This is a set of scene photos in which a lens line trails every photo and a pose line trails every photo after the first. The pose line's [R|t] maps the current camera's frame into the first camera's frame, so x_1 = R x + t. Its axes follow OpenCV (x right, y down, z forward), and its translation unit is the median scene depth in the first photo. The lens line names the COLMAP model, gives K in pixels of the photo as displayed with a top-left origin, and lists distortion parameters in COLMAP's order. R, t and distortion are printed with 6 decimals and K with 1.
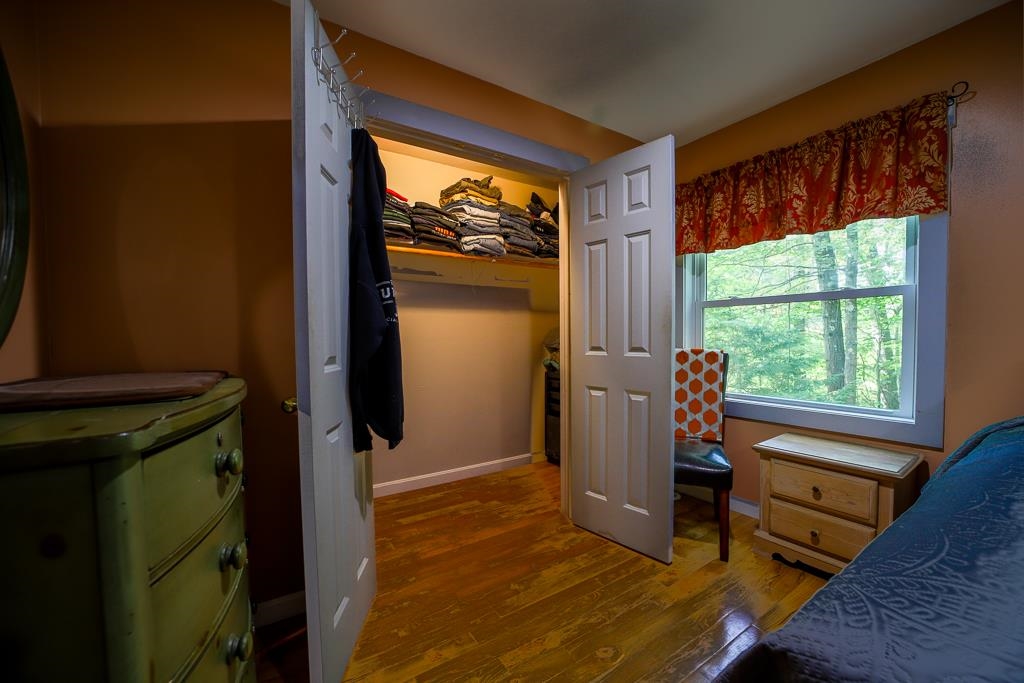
lens RADIAL K [[398.4, 0, 512.6], [0, 398.4, 344.2], [0, 0, 1]] dist [-0.036993, 0.007809]
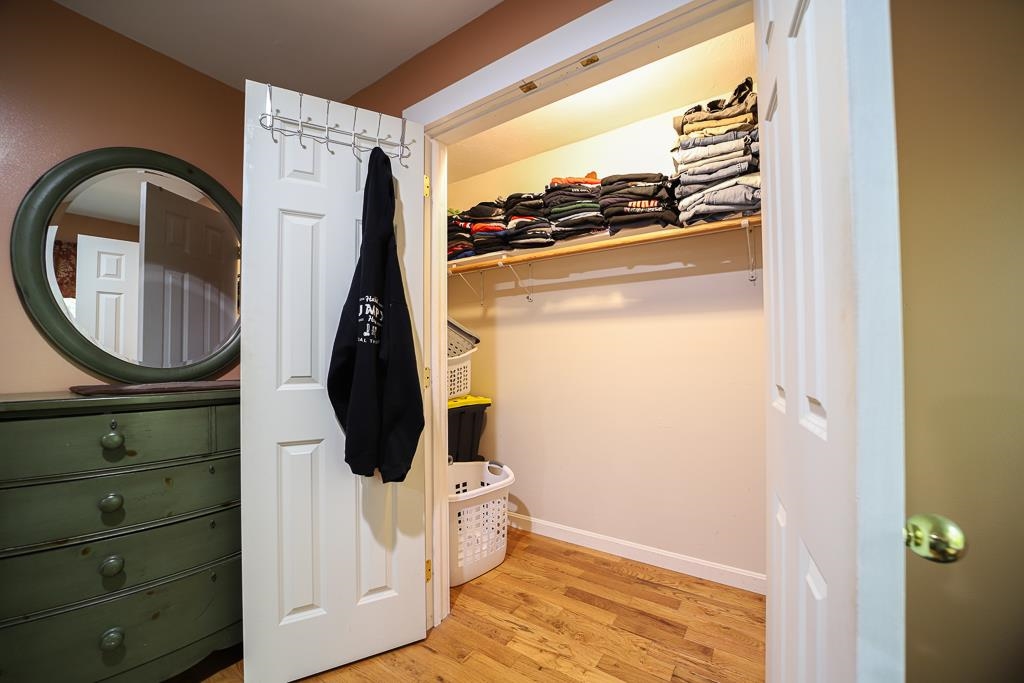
lens RADIAL K [[398.4, 0, 511.8], [0, 398.4, 346.3], [0, 0, 1]] dist [-0.036993, 0.007809]
pose [[0.377090, -0.015550, -0.926046, 0.382814], [-0.018826, 0.999524, -0.024450, -0.012985], [0.925985, 0.026654, 0.376618, 0.537315]]
